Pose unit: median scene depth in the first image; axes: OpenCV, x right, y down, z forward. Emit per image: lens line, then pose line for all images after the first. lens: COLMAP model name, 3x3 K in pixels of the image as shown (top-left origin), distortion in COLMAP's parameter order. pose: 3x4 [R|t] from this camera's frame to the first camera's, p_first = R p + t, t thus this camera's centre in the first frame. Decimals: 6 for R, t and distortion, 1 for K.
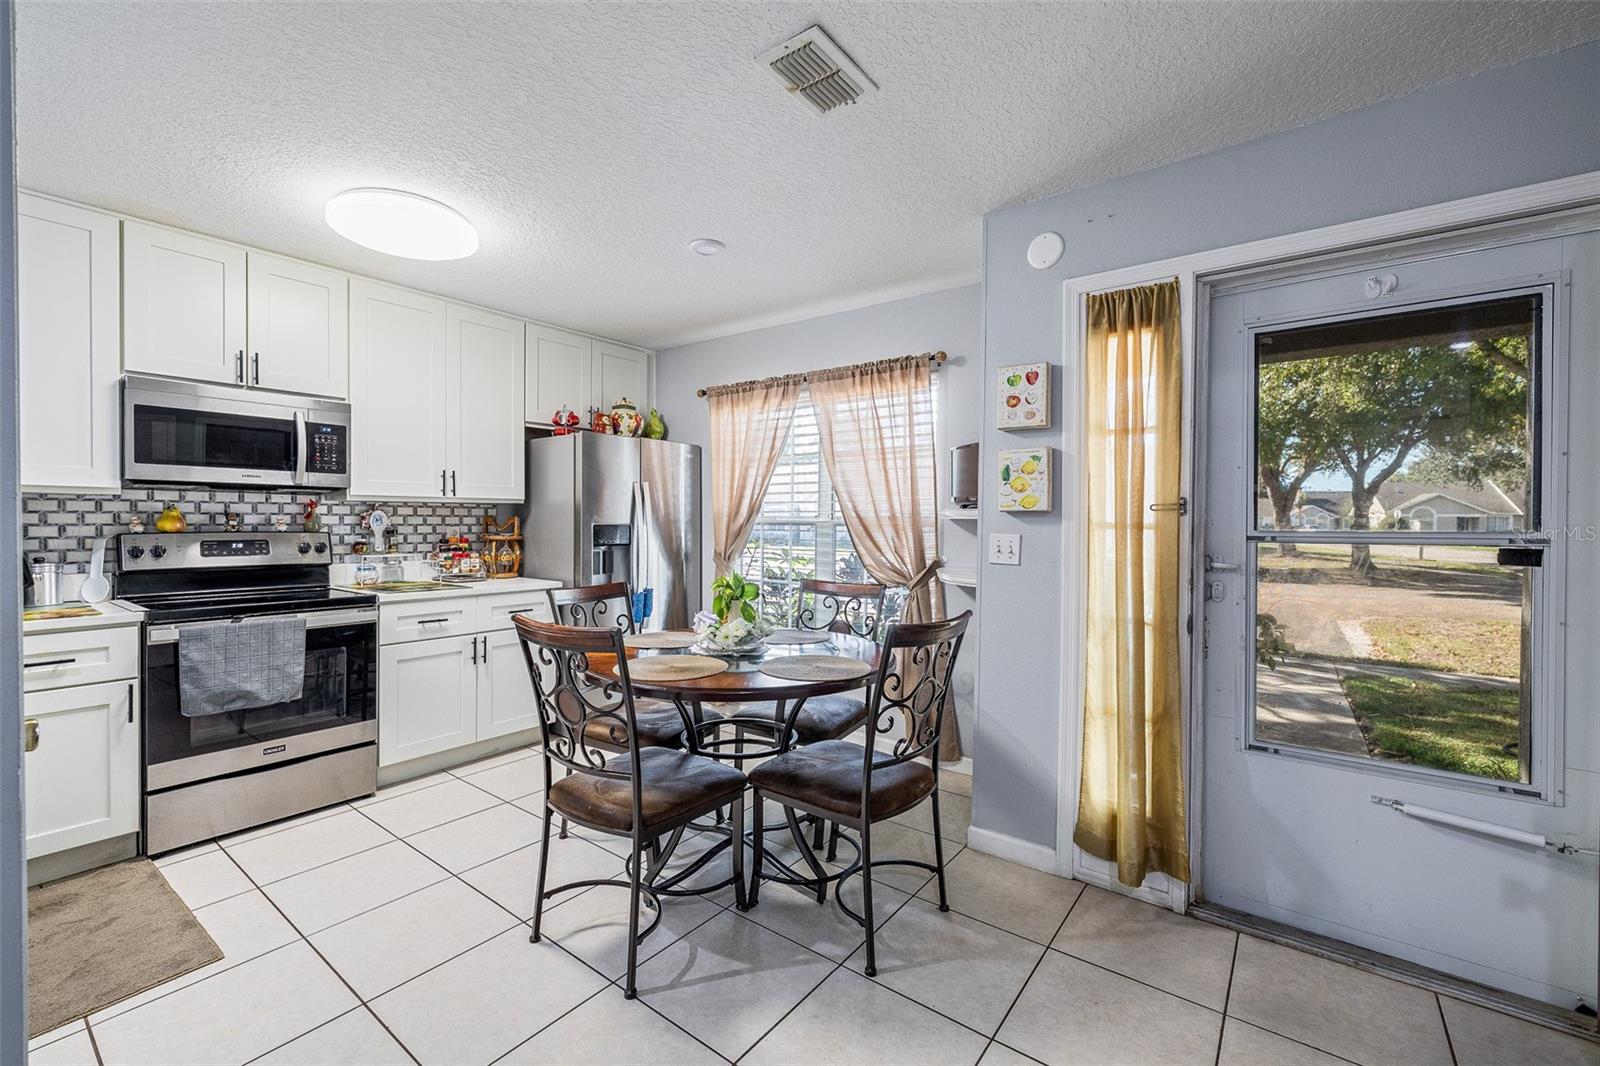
lens RADIAL K [[678.1, 0, 797.7], [0, 678.1, 531.7], [0, 0, 1]] dist [0.001843, 0.000564]
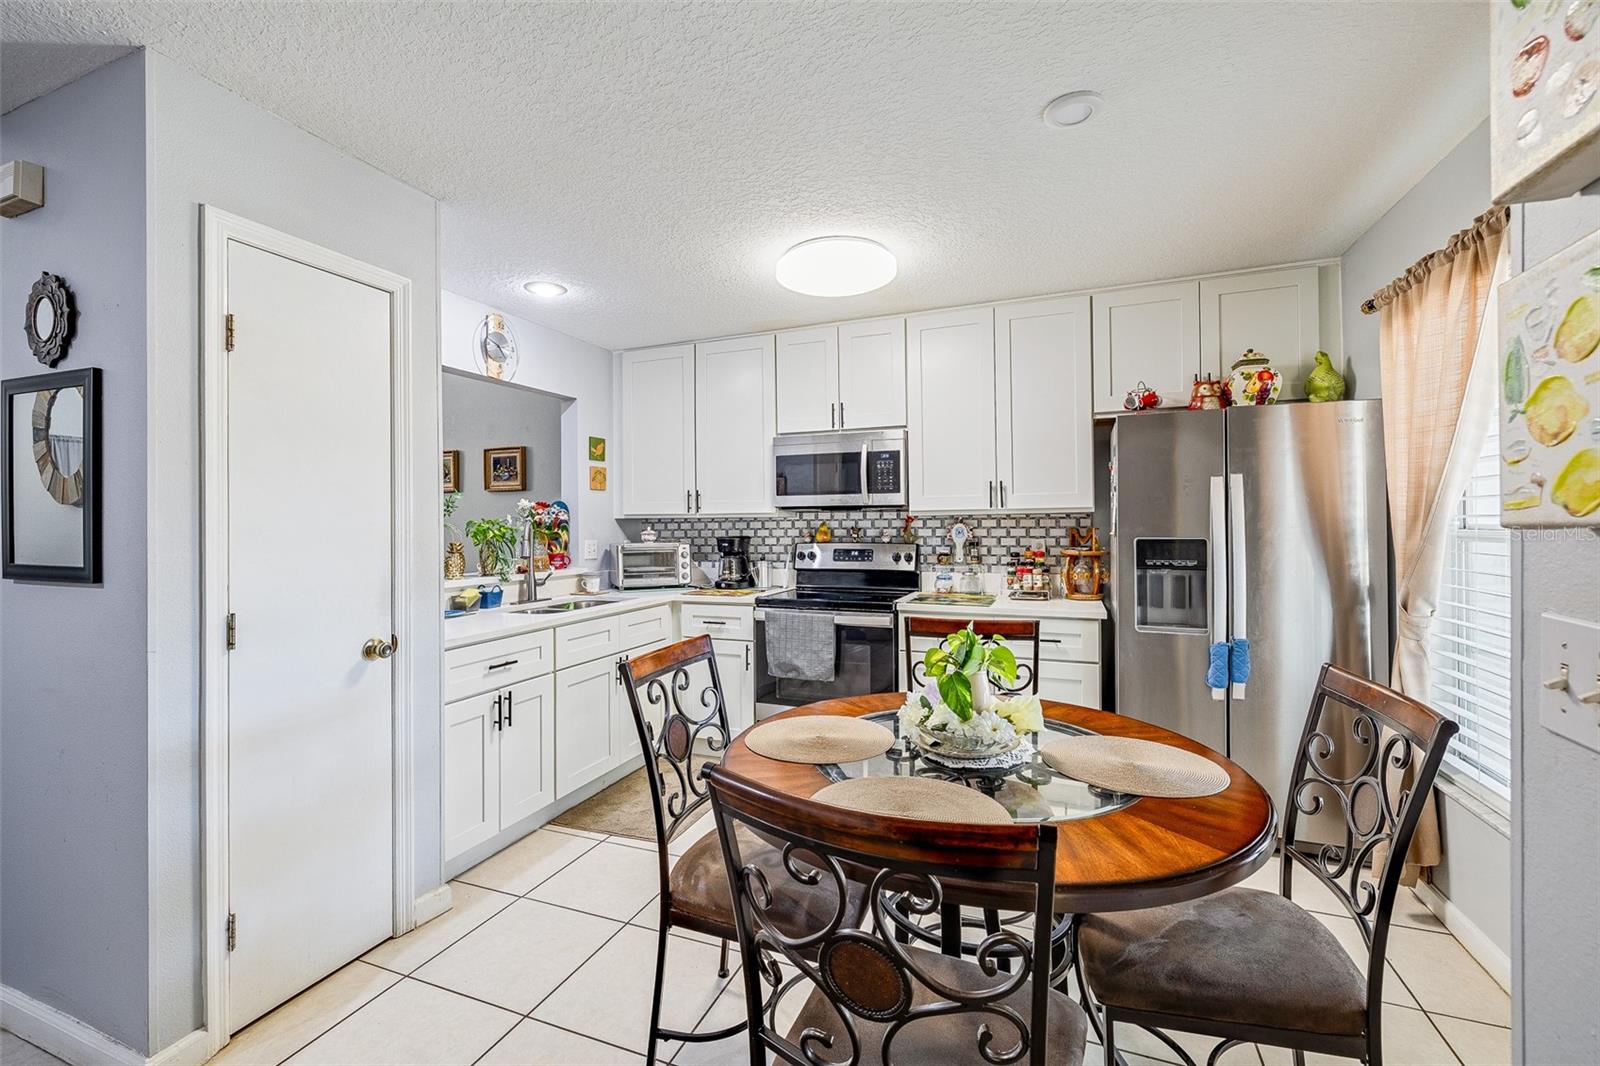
lens RADIAL K [[678.1, 0, 803.0], [0, 678.1, 522.1], [0, 0, 1]] dist [0.001843, 0.000564]
pose [[0.264537, -0.010759, -0.964315, 0.365953], [-0.006163, 0.999898, -0.012847, -0.020083], [0.964356, 0.009342, 0.264444, 0.531522]]
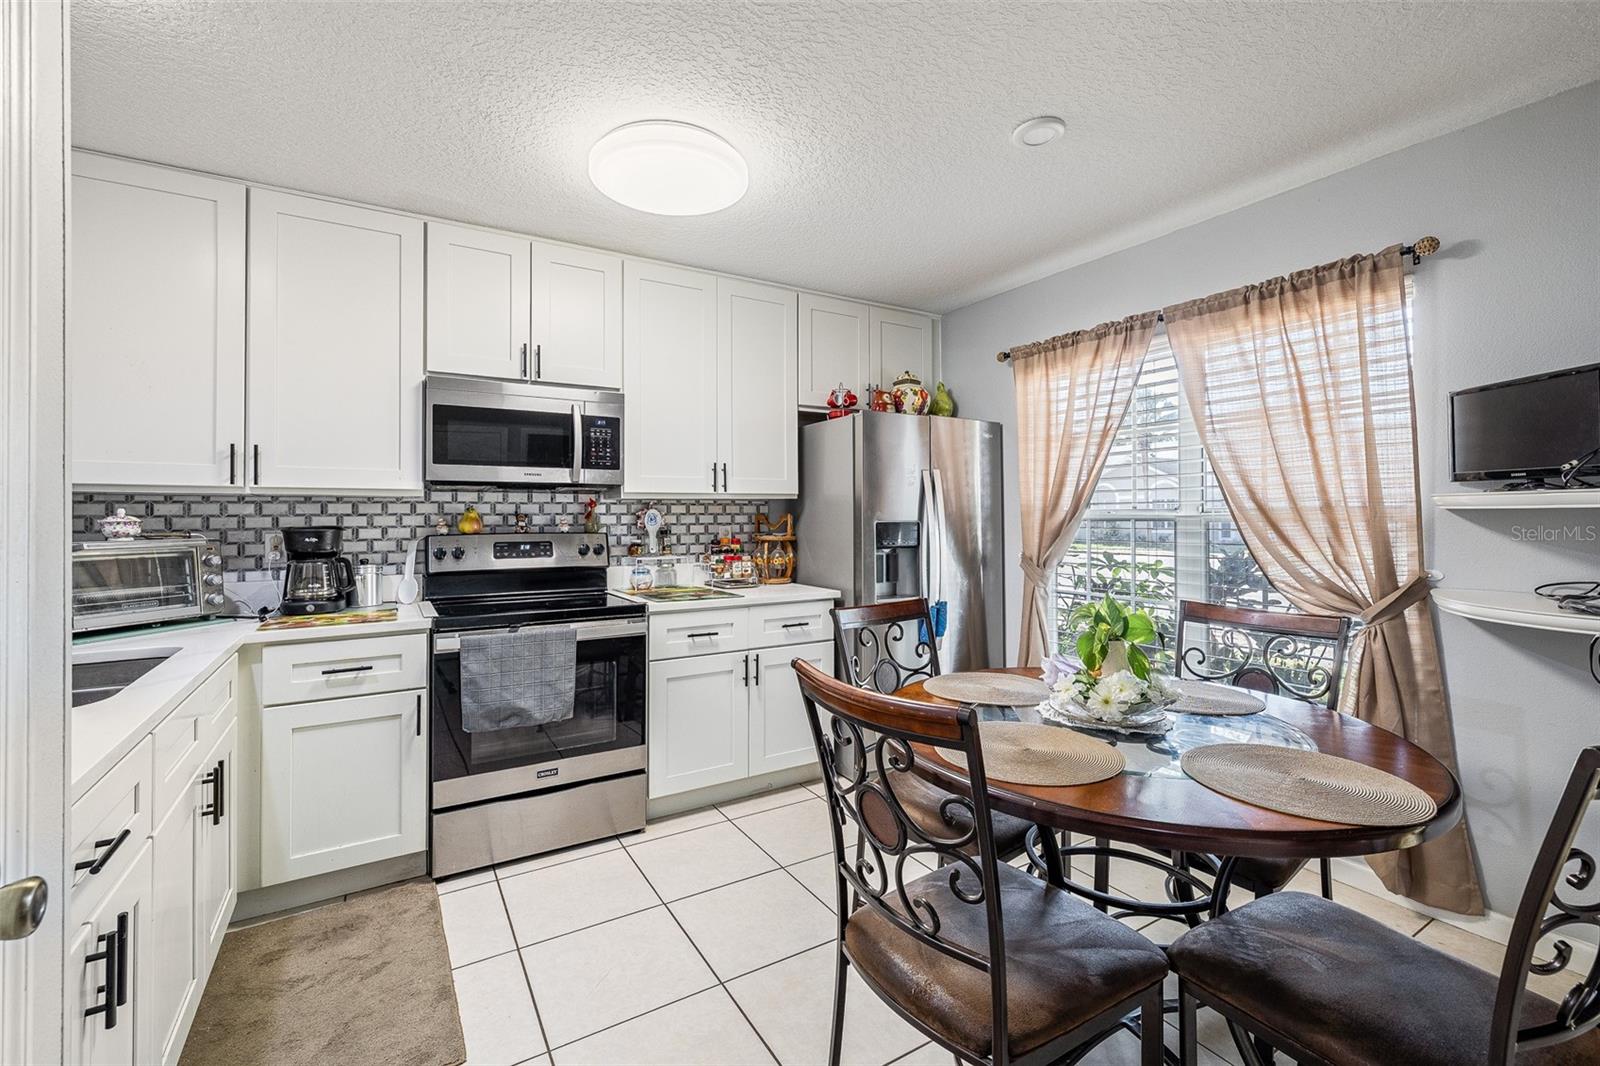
lens RADIAL K [[678.1, 0, 791.8], [0, 678.1, 510.6], [0, 0, 1]] dist [0.001843, 0.000564]
pose [[0.927933, -0.013948, -0.372486, -0.103043], [0.004636, 0.999654, -0.025882, -0.004655], [0.372718, 0.022290, 0.927677, 0.227379]]
